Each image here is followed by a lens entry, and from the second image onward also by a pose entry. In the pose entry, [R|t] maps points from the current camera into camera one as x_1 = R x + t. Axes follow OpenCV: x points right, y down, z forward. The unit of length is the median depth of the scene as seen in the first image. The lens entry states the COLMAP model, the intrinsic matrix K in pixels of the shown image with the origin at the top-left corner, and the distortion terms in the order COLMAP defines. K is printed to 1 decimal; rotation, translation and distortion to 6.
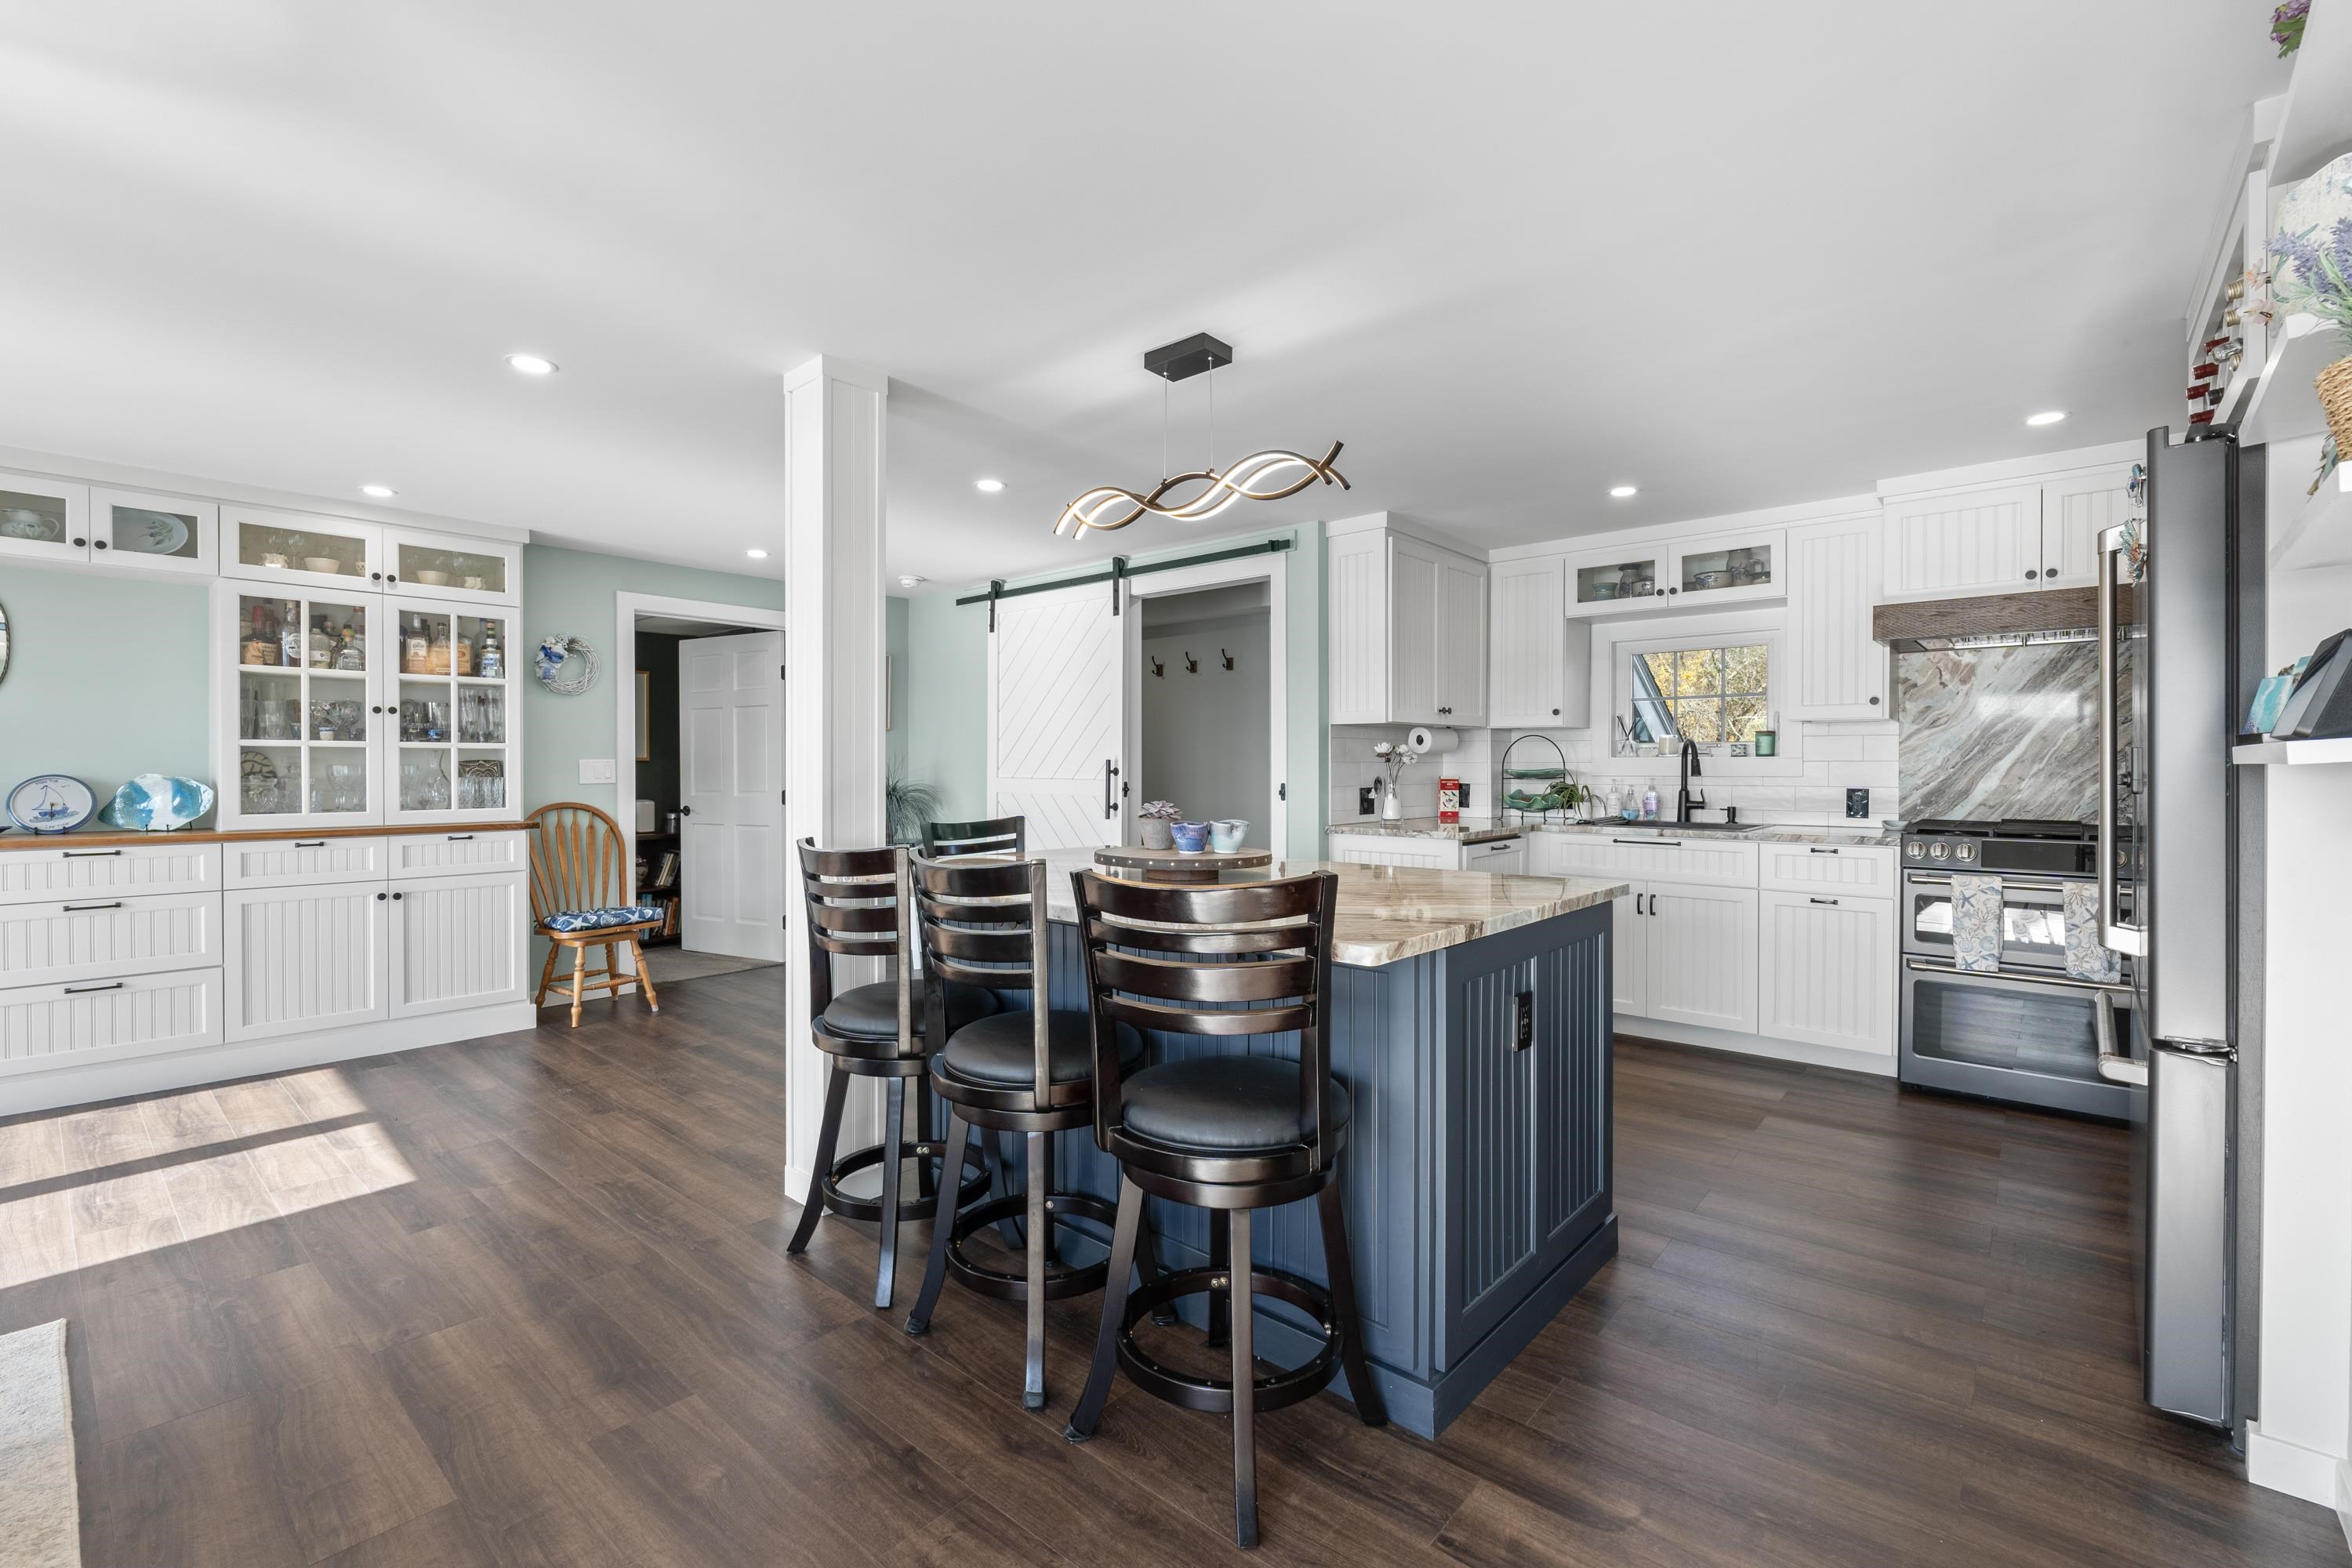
lens RADIAL K [[1014.1, 0, 1159.1], [0, 1014.1, 778.1], [0, 0, 1]] dist [-0.010474, 0.000373]
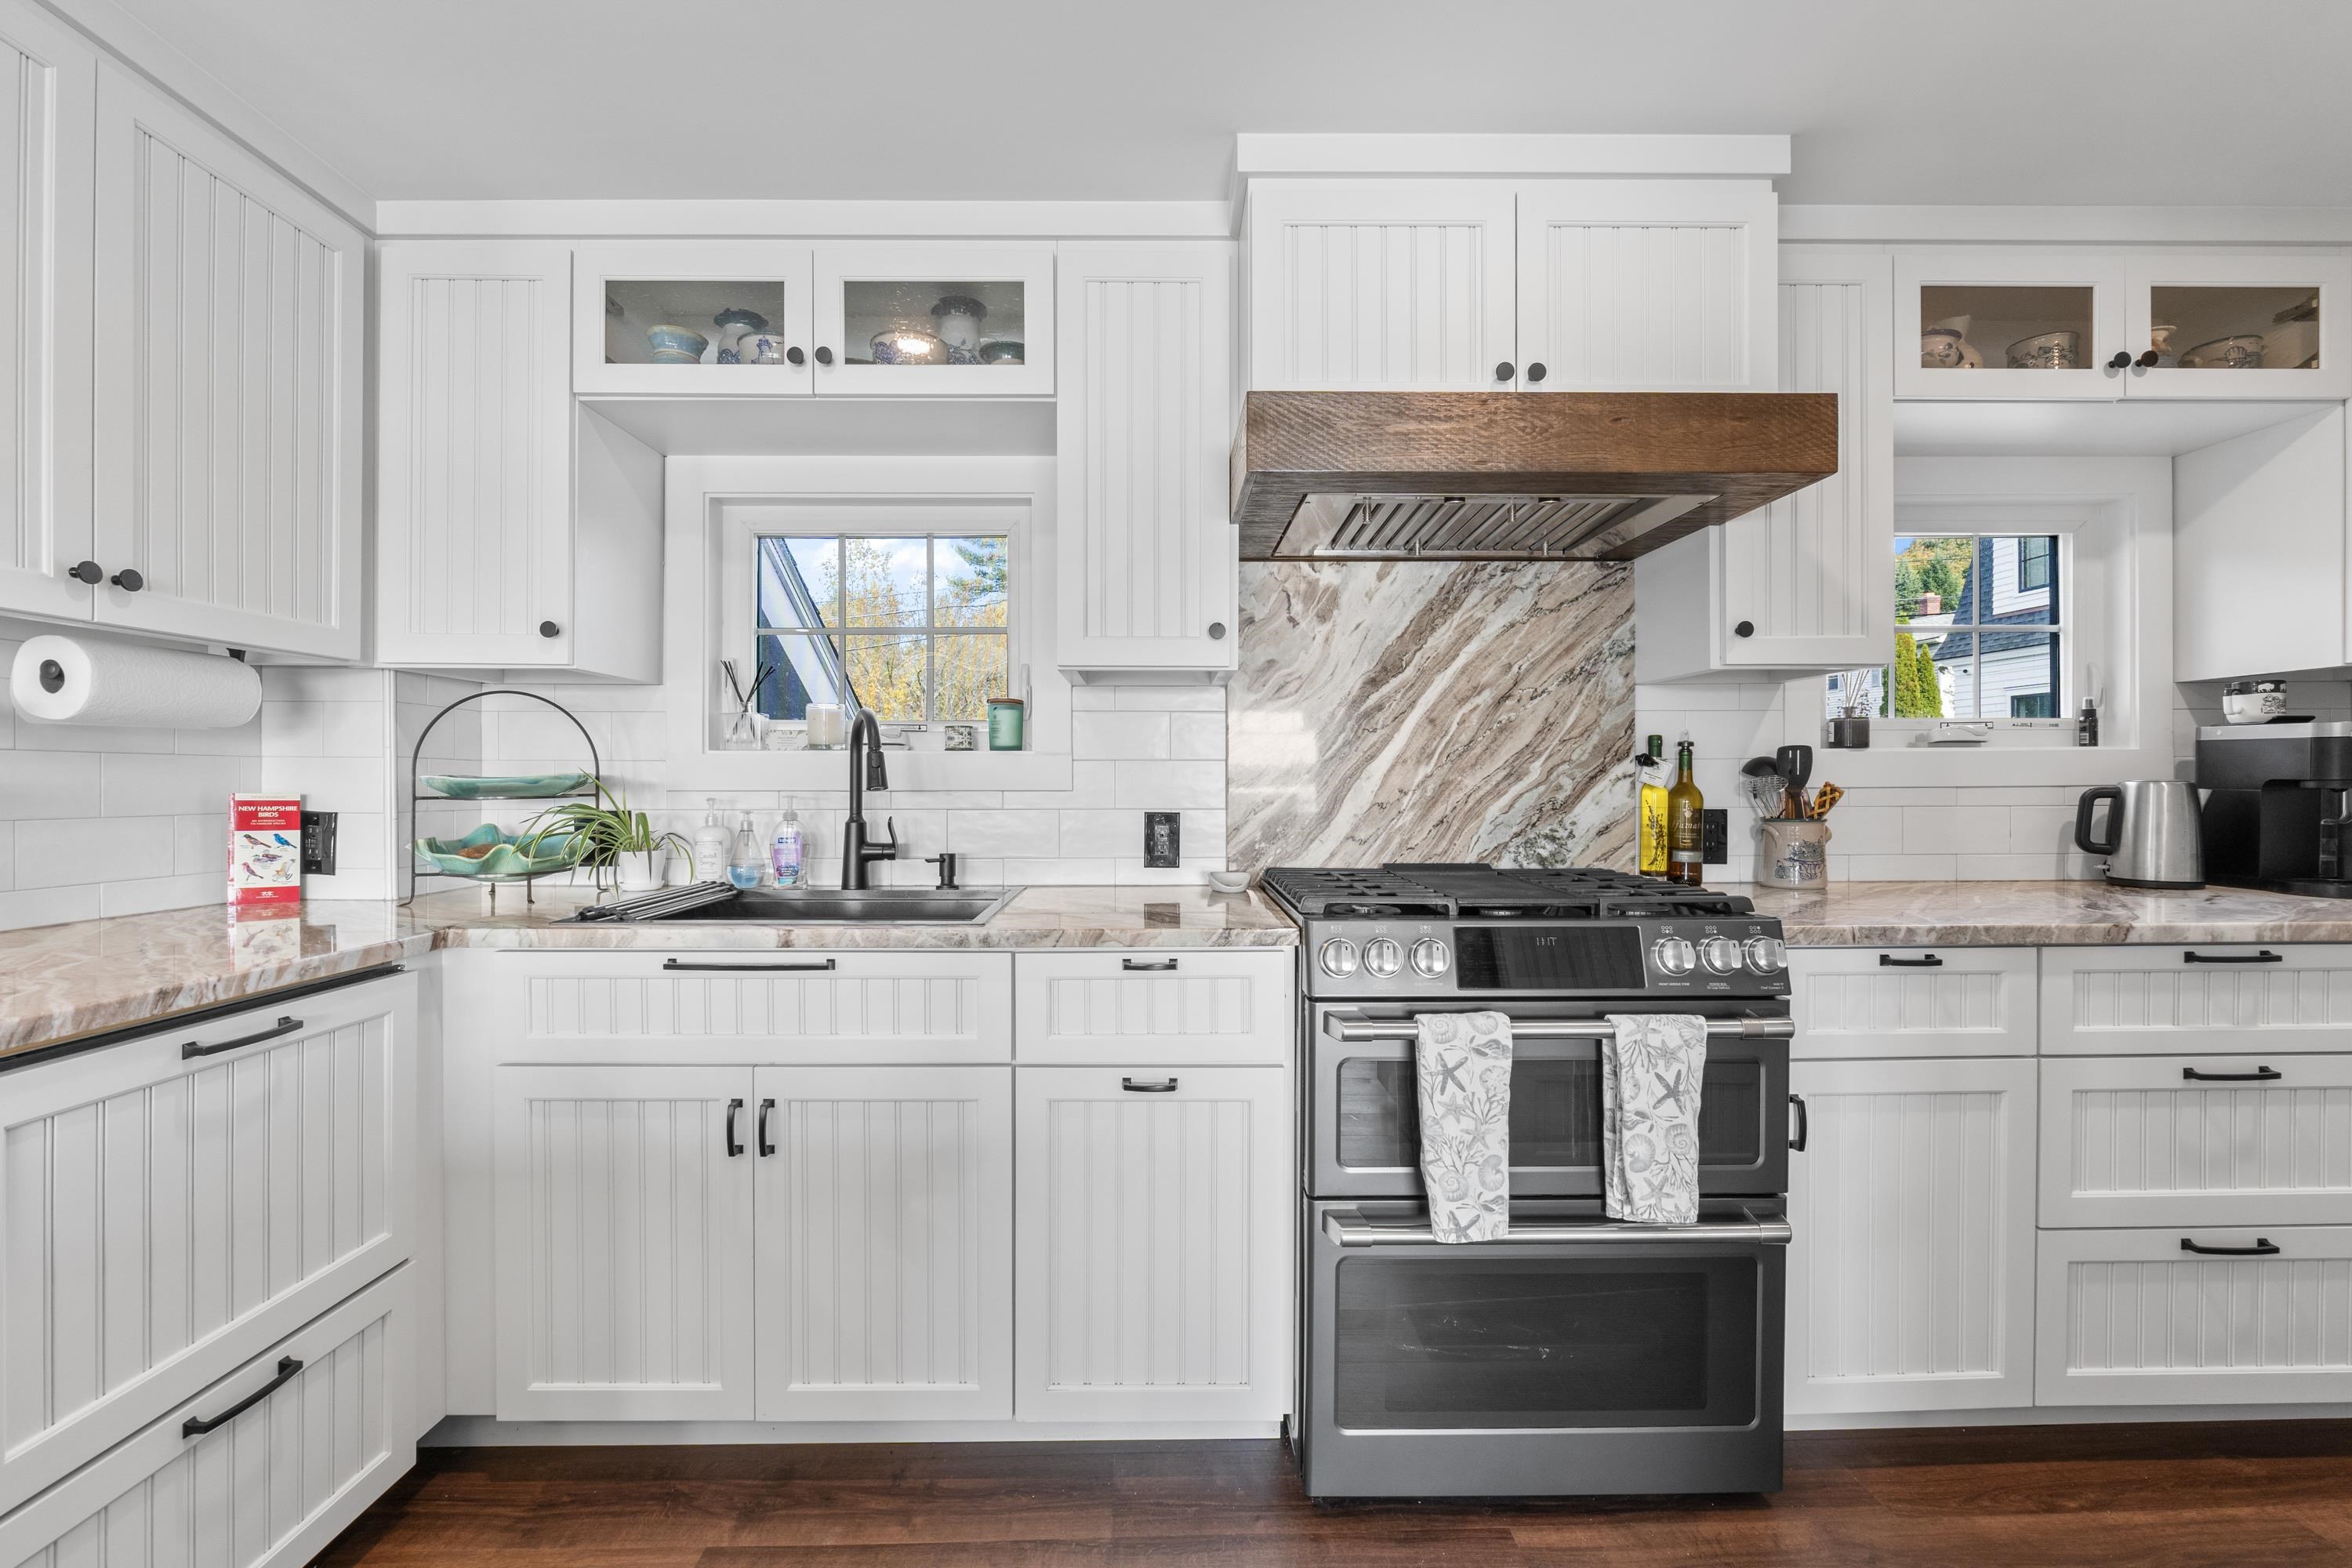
lens RADIAL K [[1014.1, 0, 1166.4], [0, 1014.1, 787.2], [0, 0, 1]] dist [-0.010474, 0.000373]
pose [[0.737954, 0.000429, 0.674851, 0.323109], [0.006393, 0.999950, -0.007626, 0.001219], [-0.674820, 0.009942, 0.737915, 0.582920]]
